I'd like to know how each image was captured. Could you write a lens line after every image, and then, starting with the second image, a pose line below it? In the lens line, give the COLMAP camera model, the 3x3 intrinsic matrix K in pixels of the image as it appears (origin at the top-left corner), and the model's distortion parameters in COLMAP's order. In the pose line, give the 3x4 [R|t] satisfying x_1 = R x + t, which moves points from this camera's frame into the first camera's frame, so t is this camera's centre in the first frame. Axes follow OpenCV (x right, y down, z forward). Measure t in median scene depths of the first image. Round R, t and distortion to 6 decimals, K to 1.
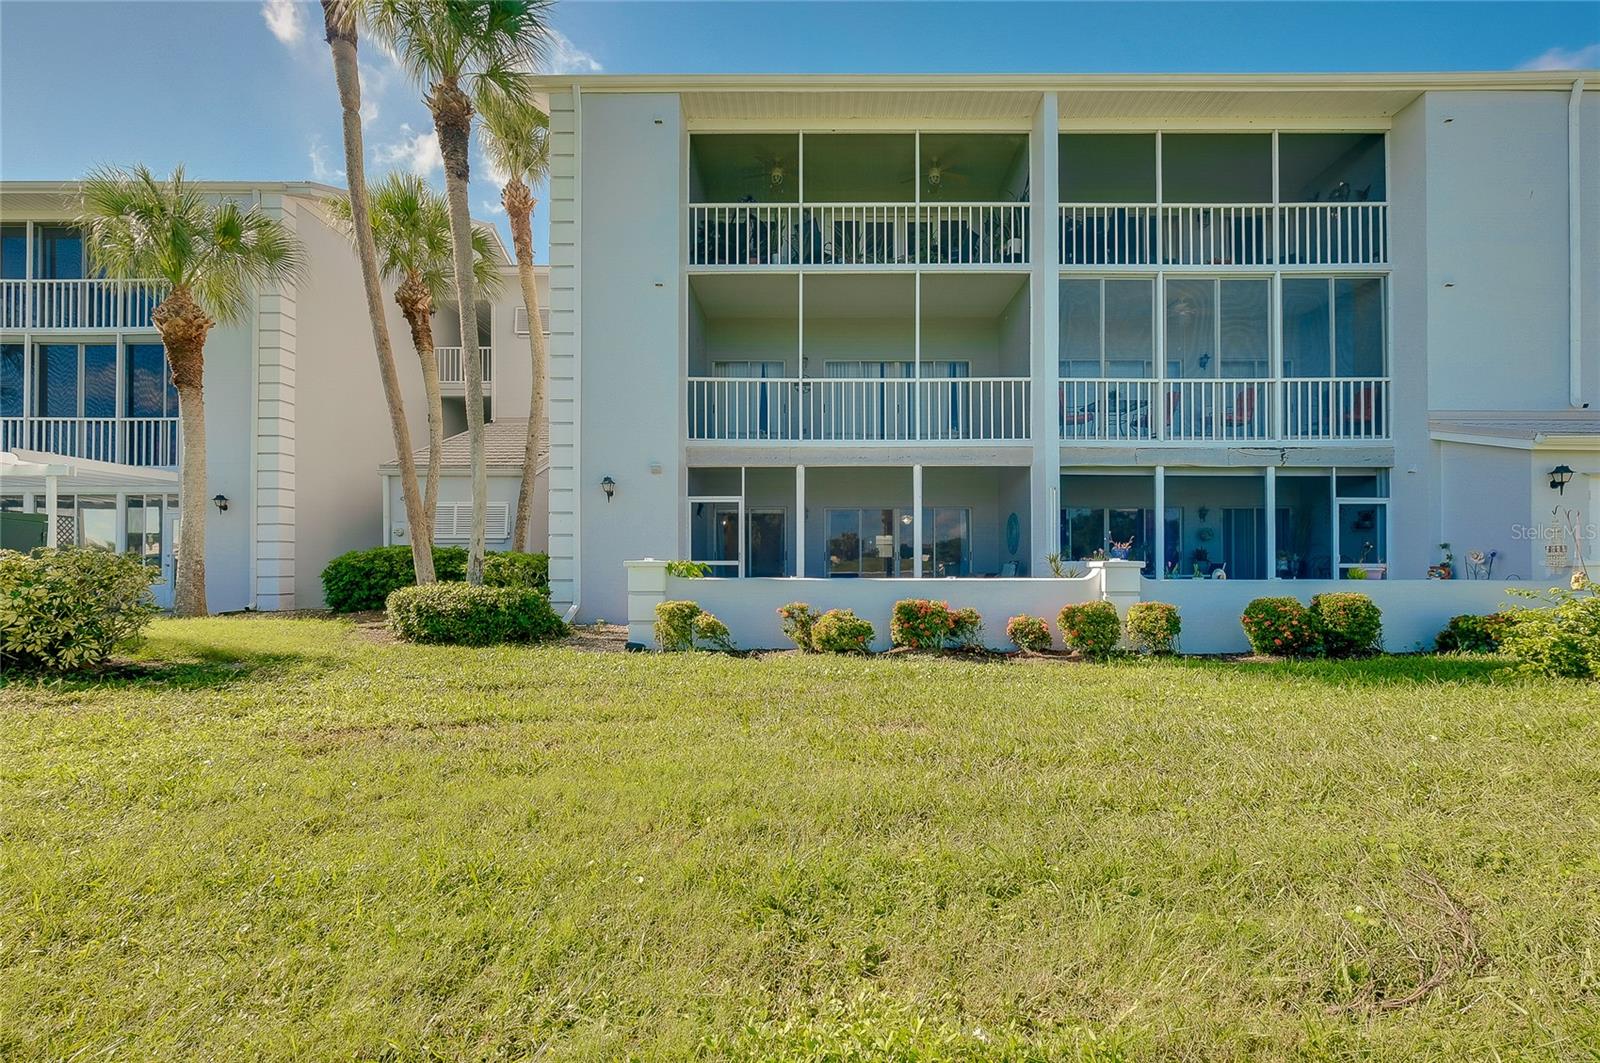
lens RADIAL K [[696.9, 0, 834.1], [0, 696.9, 558.7], [0, 0, 1]] dist [-0.001964, -0.000268]
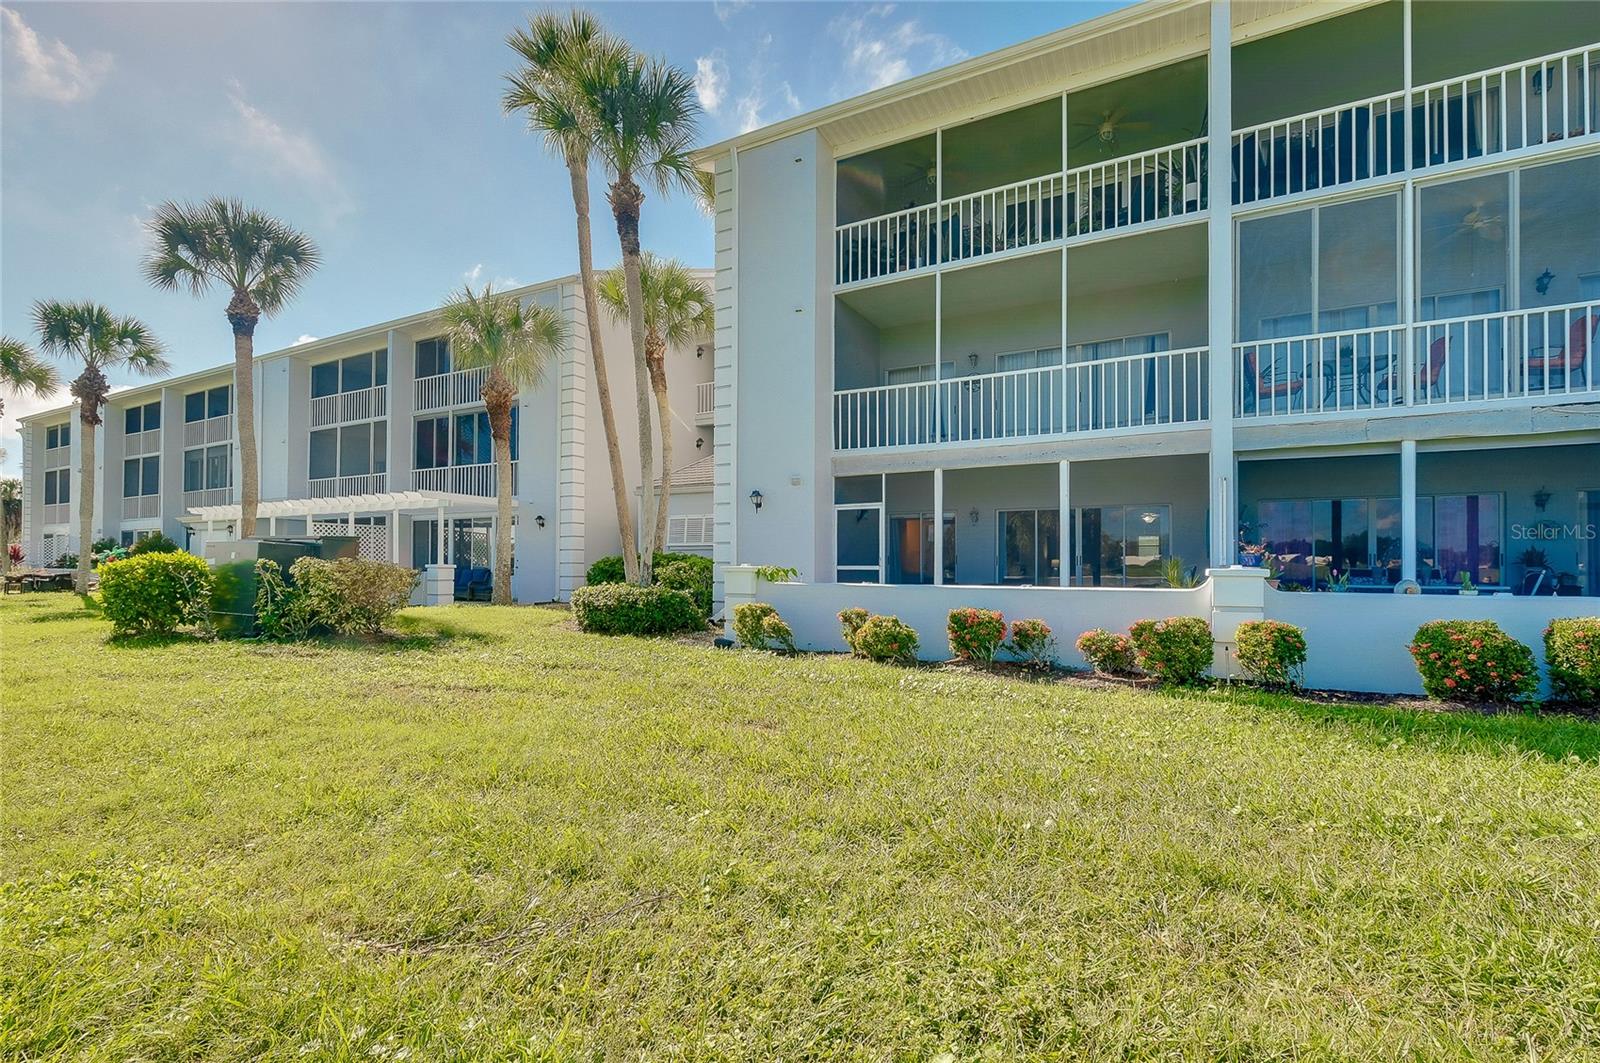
lens RADIAL K [[741.4, 0, 852.5], [0, 741.4, 554.5], [0, 0, 1]] dist [-0.002520, 0.000528]
pose [[0.883877, -0.004163, -0.467700, 0.330508], [0.000837, 0.999973, -0.007319, -0.005832], [0.467718, 0.006078, 0.883857, 0.022101]]
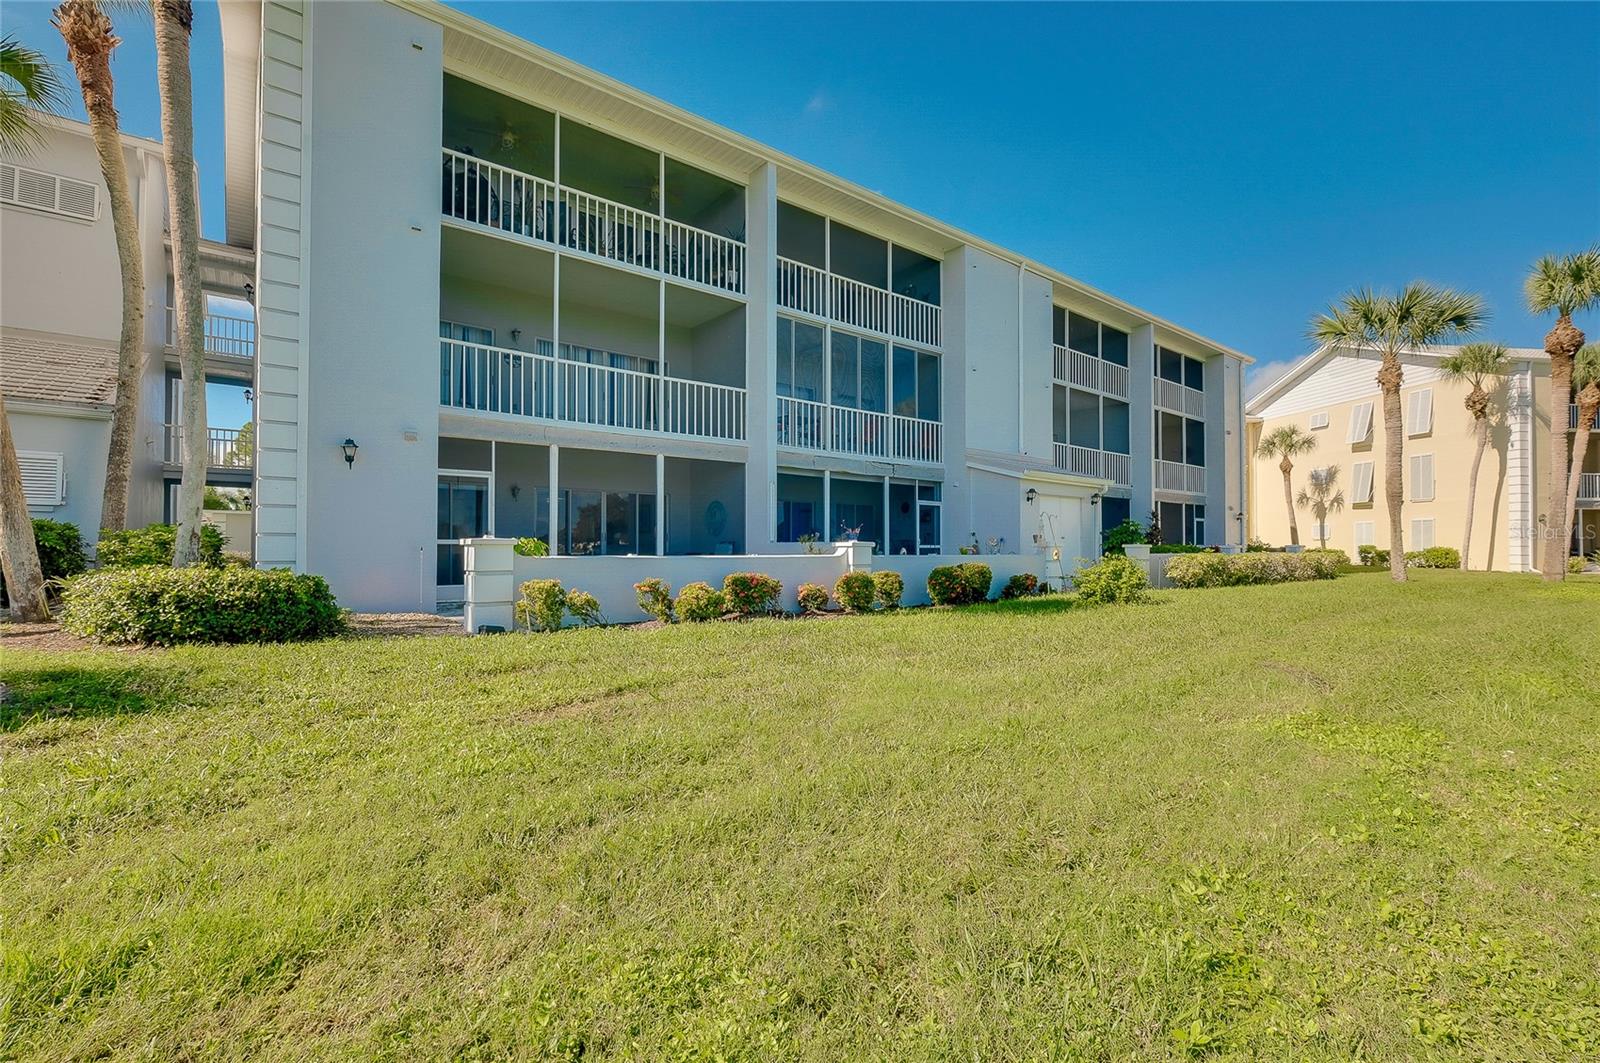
lens RADIAL K [[697.2, 0, 802.8], [0, 697.2, 537.4], [0, 0, 1]] dist [-0.003866, -0.000529]
pose [[0.783570, 0.009889, 0.621225, -0.394760], [-0.006628, 0.999949, -0.007557, 0.003760], [-0.621269, 0.001804, 0.783596, -0.004564]]
